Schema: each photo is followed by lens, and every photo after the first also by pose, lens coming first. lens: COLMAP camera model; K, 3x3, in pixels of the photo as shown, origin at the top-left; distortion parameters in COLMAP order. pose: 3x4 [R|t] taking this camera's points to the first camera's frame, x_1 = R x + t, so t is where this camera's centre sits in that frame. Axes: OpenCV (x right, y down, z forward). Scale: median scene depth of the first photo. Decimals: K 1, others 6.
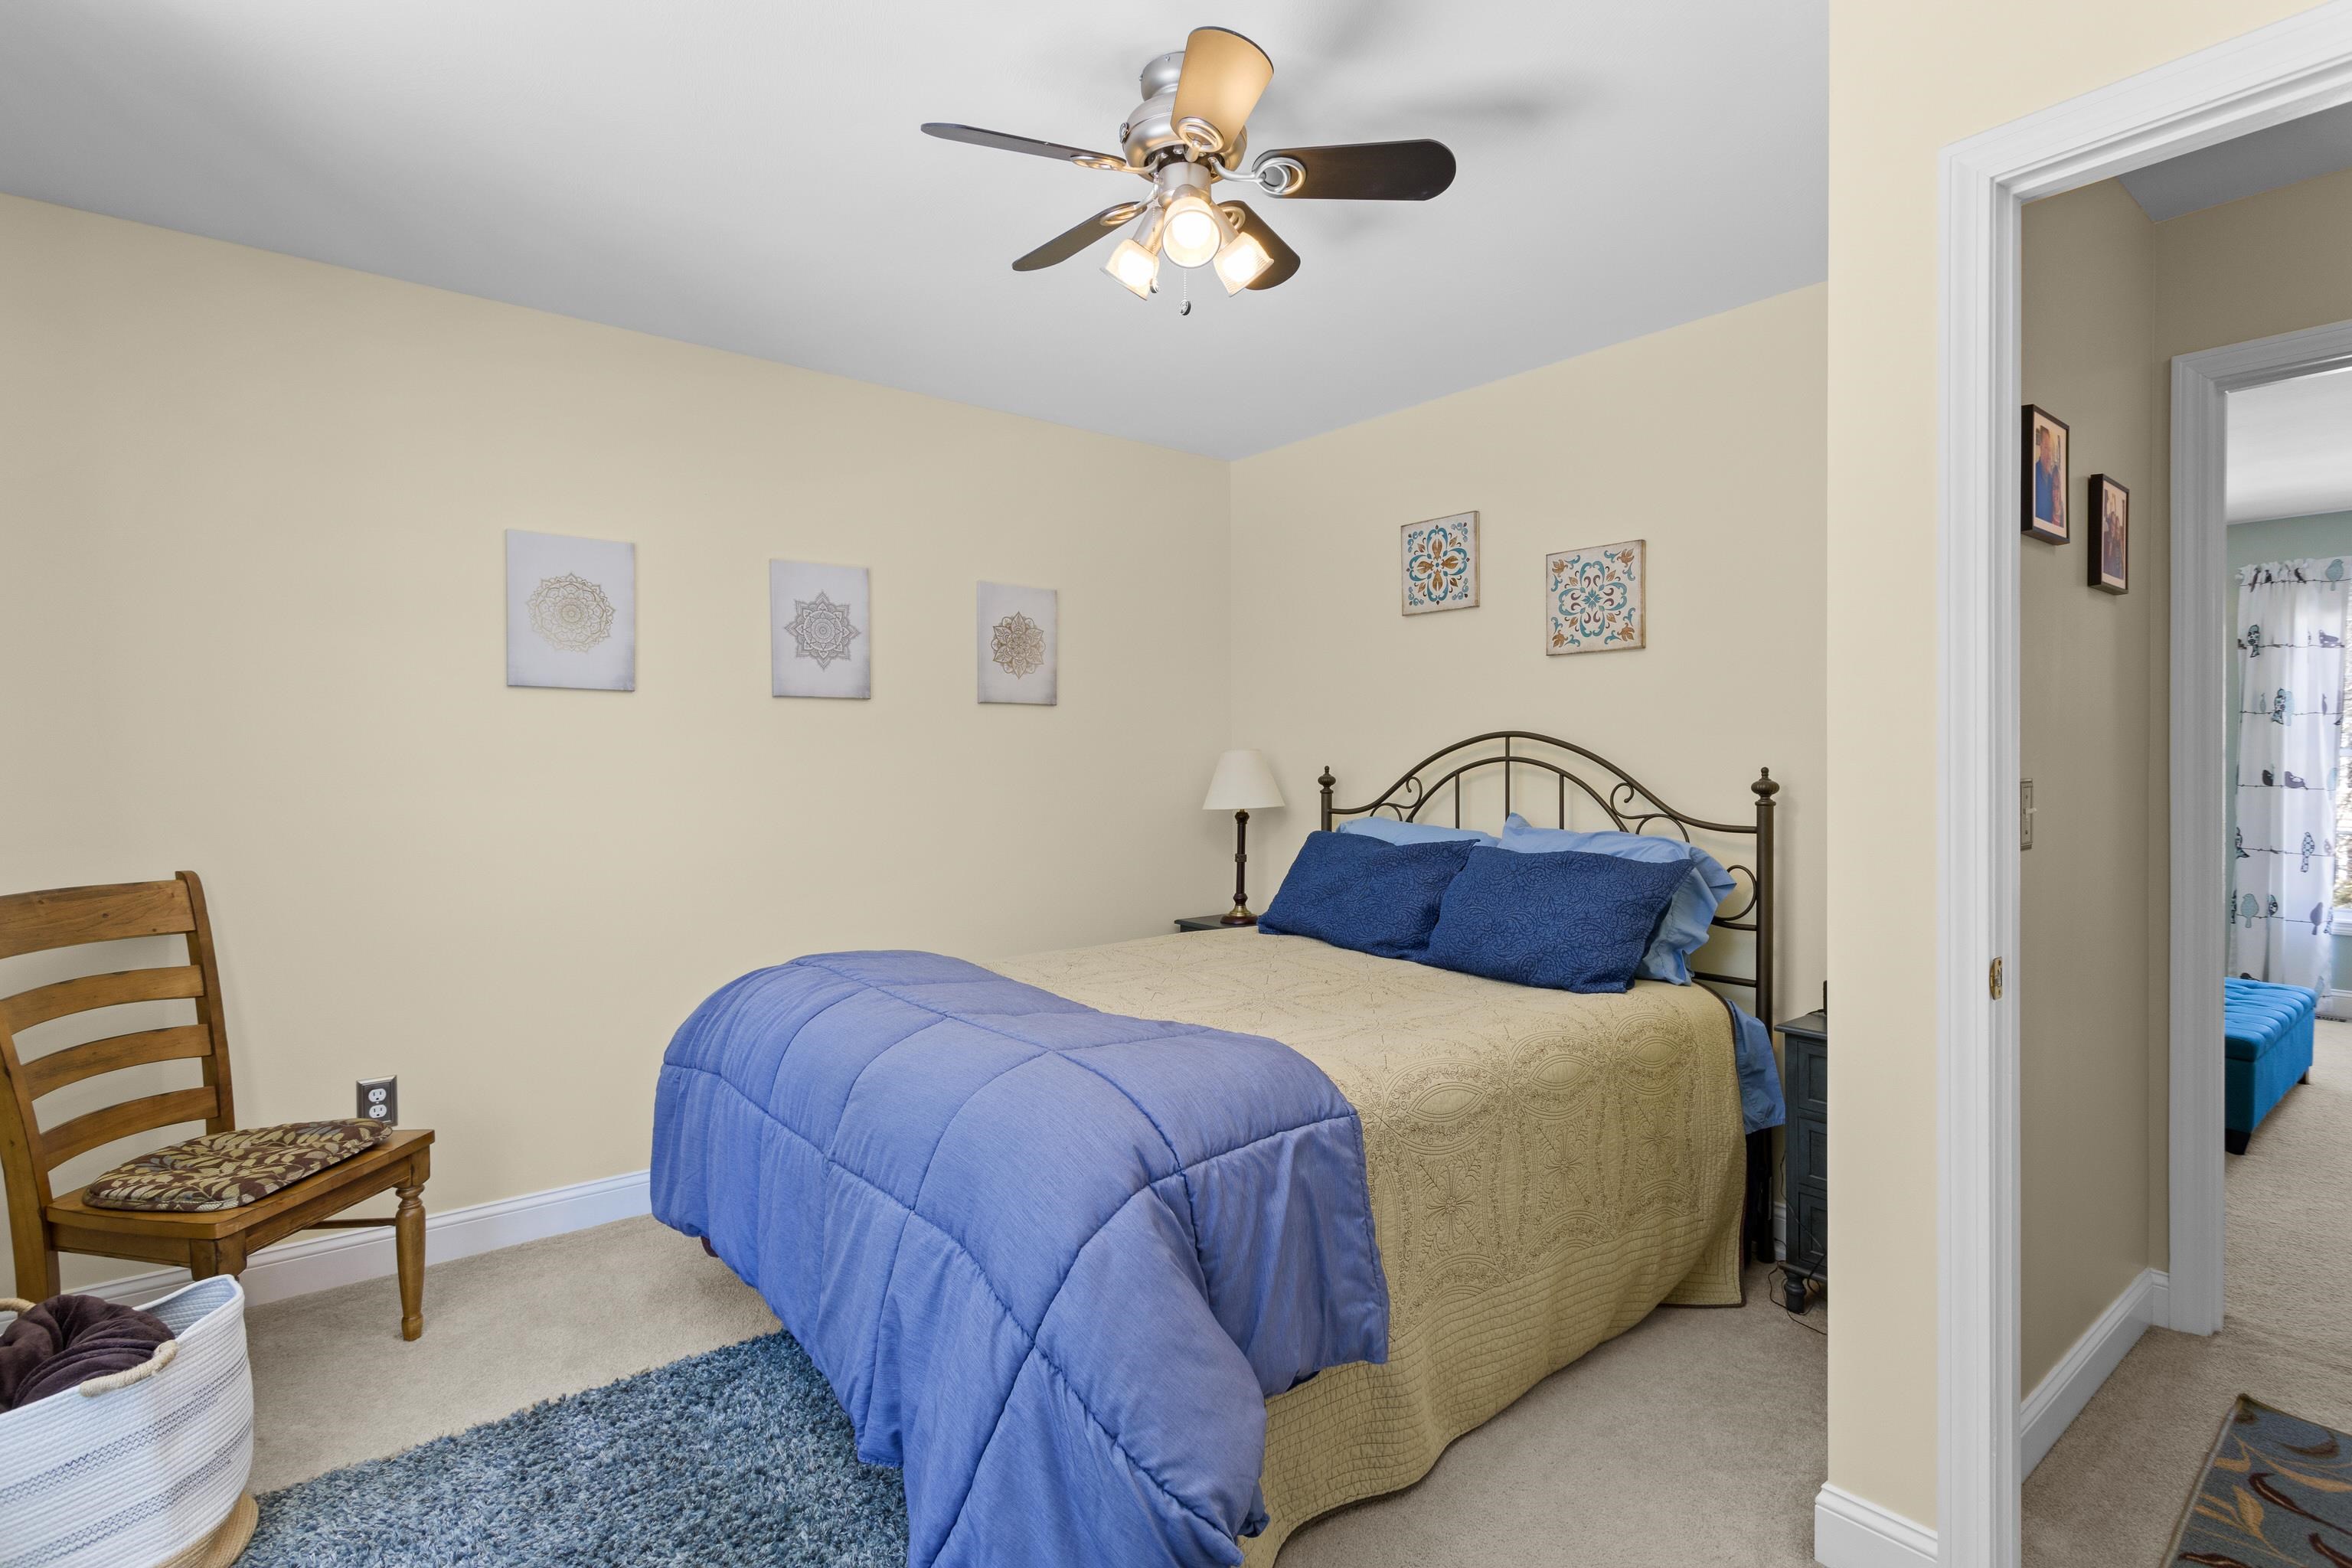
lens RADIAL K [[1133.1, 0, 1189.2], [0, 1133.1, 783.9], [0, 0, 1]] dist [0.005511, 0.001521]
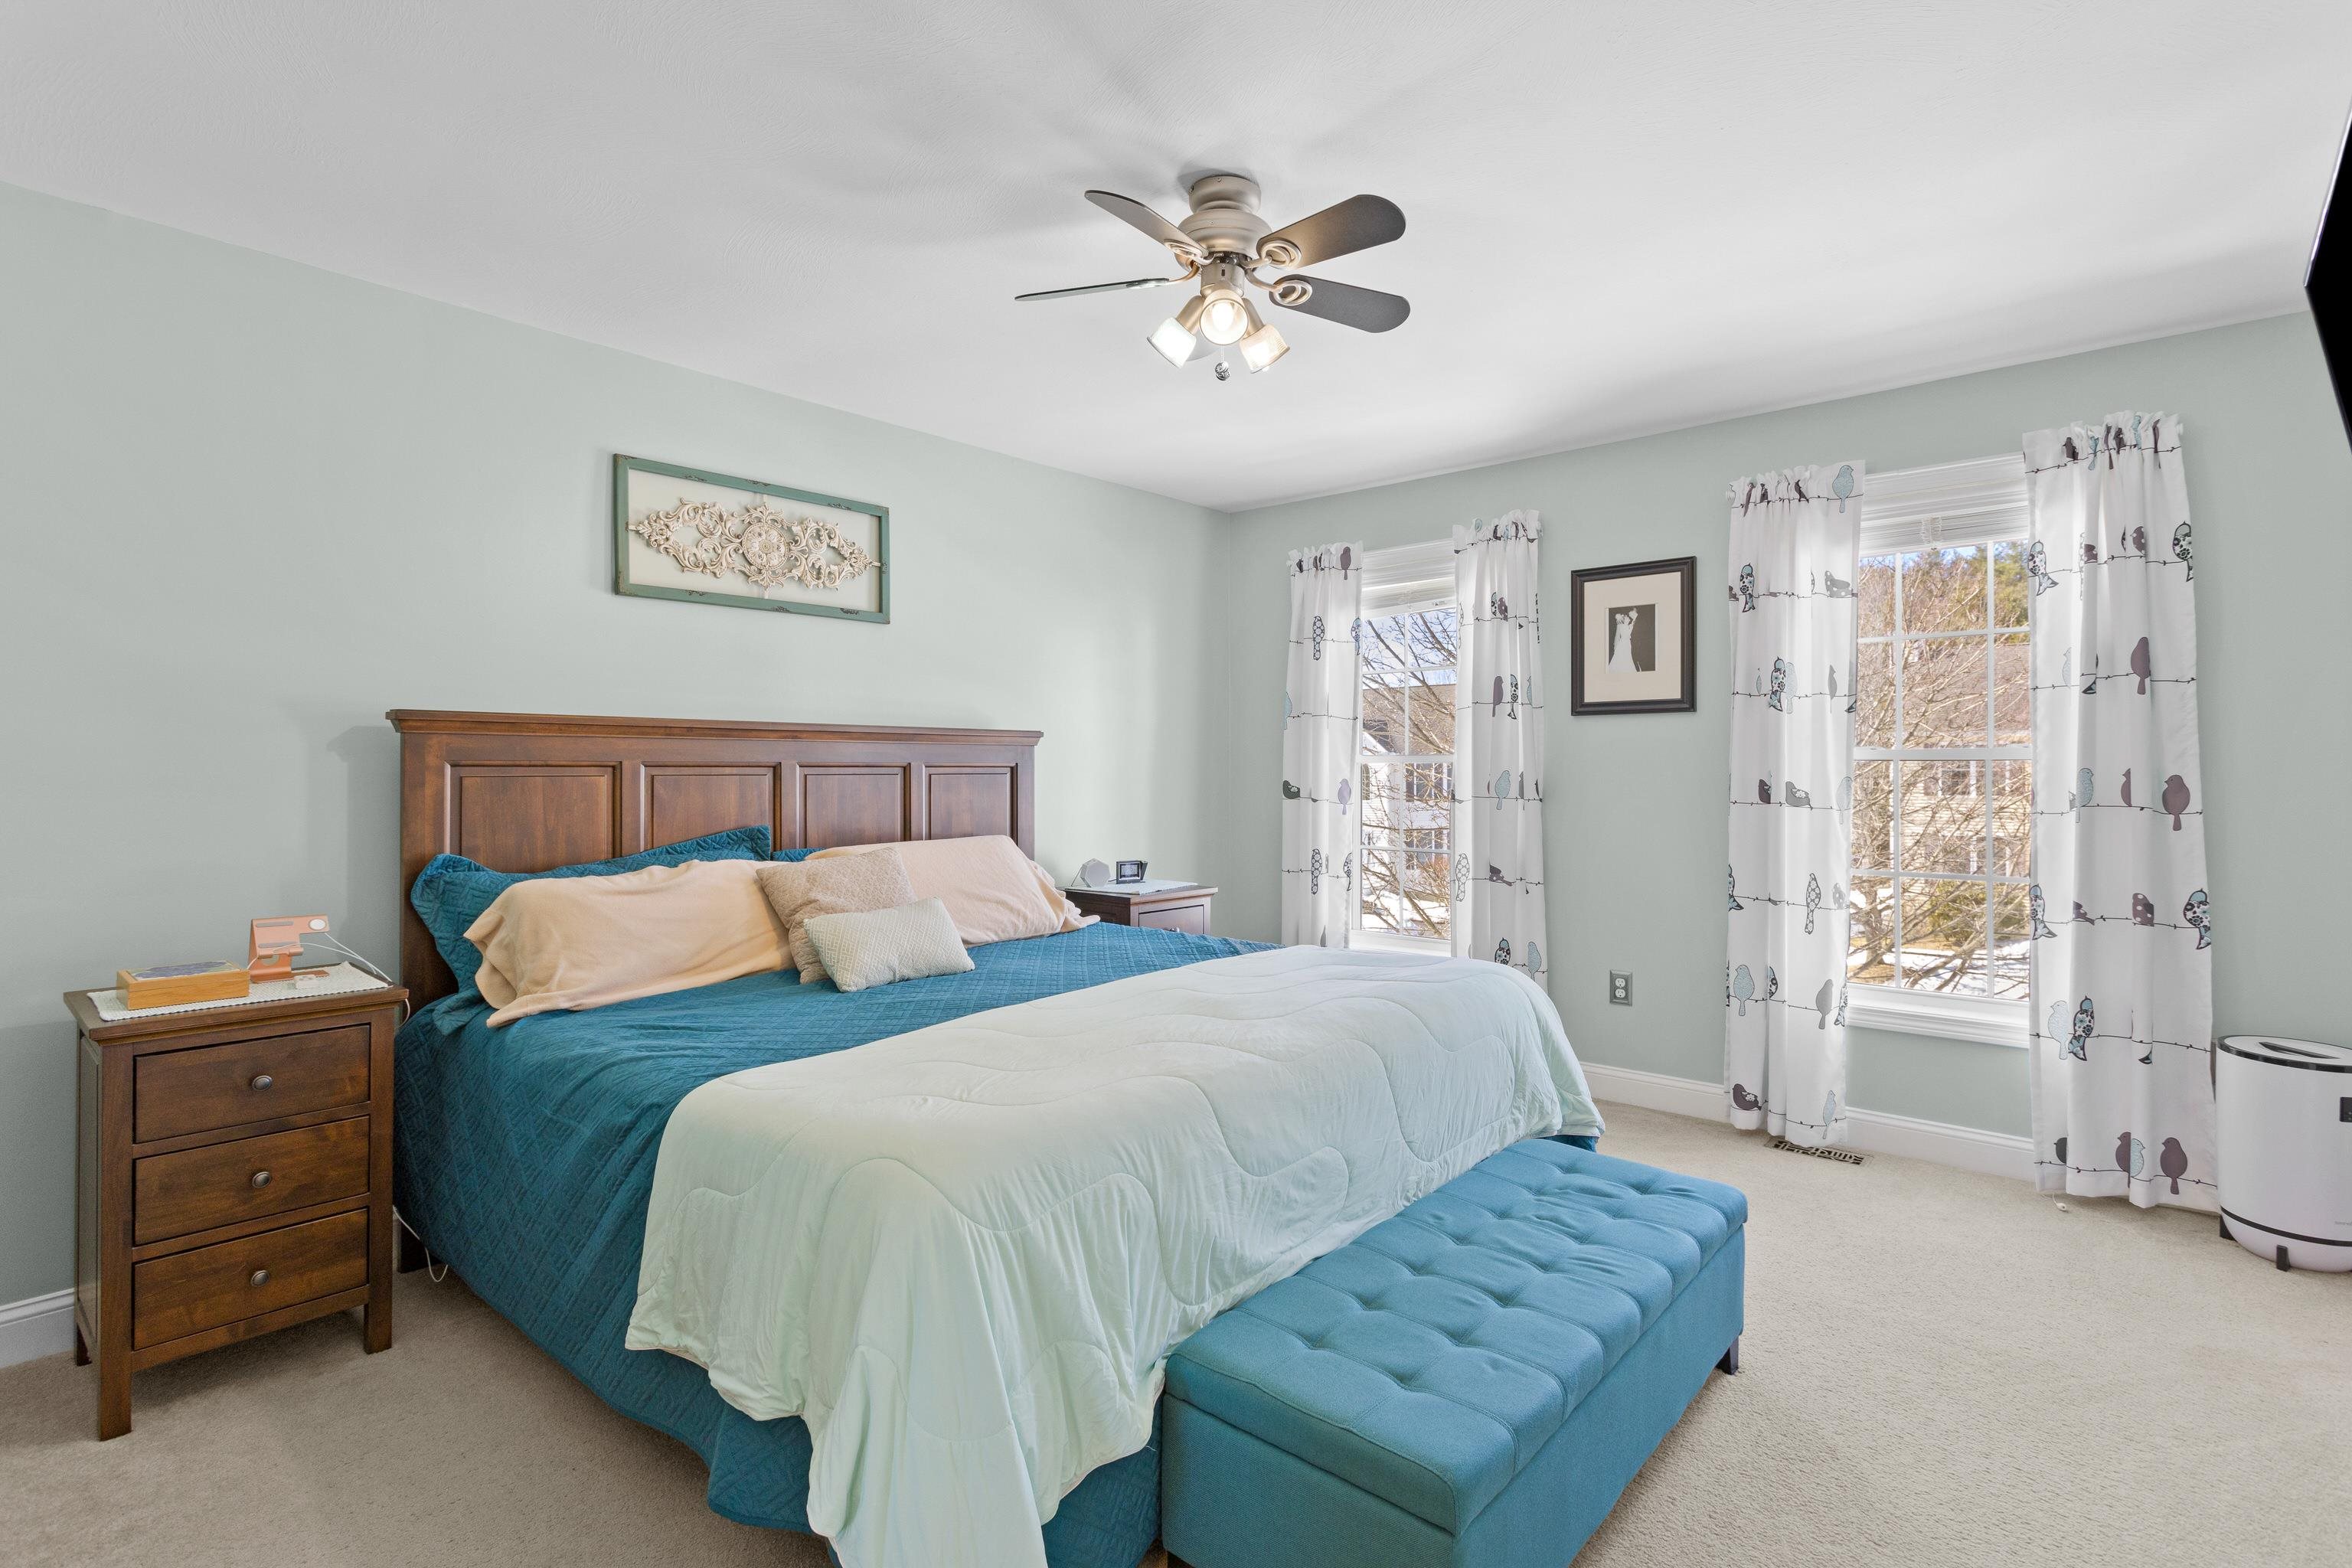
lens RADIAL K [[1133.1, 0, 1174.8], [0, 1133.1, 777.1], [0, 0, 1]] dist [0.005511, 0.001521]
pose [[0.984968, 0.000197, 0.172738, 0.493790], [0.002367, 0.999890, -0.014634, -0.004800], [-0.172722, 0.014822, 0.984859, 0.406383]]
